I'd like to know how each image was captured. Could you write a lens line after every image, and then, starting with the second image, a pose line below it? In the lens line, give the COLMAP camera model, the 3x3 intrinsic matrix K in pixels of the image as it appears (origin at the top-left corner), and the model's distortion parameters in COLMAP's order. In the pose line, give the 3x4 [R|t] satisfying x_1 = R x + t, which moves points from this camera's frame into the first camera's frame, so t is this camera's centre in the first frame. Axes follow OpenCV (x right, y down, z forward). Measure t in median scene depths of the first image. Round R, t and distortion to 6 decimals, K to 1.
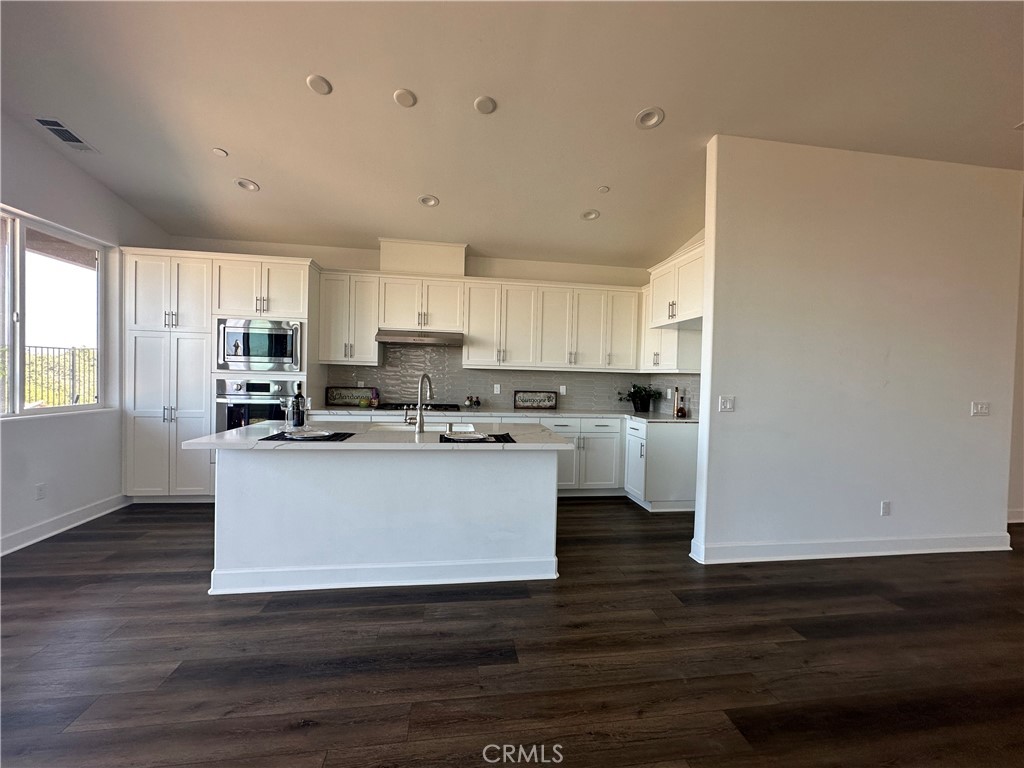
lens RADIAL K [[408.8, 0, 511.7], [0, 408.8, 383.0], [0, 0, 1]] dist [-0.004204, 0.000757]
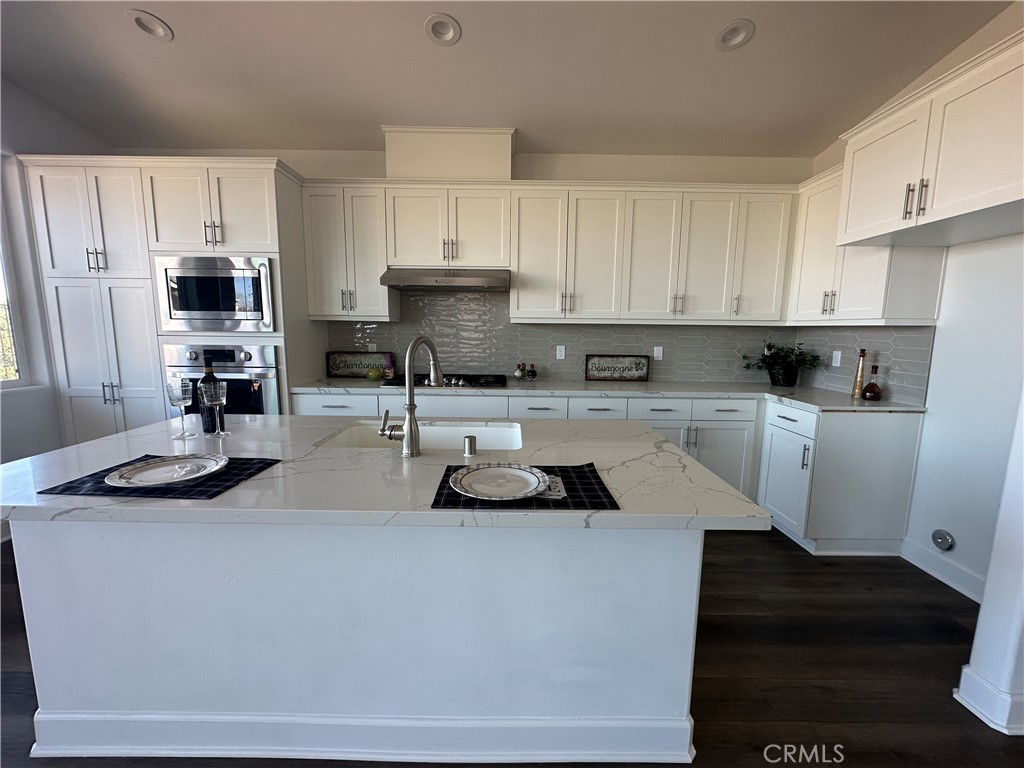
lens RADIAL K [[408.8, 0, 511.6], [0, 408.8, 383.0], [0, 0, 1]] dist [-0.004204, 0.000757]
pose [[0.989552, 0.004798, -0.144097, -0.020037], [0.011298, 0.993793, 0.110674, -0.012751], [0.143733, -0.111145, 0.983355, 0.331671]]
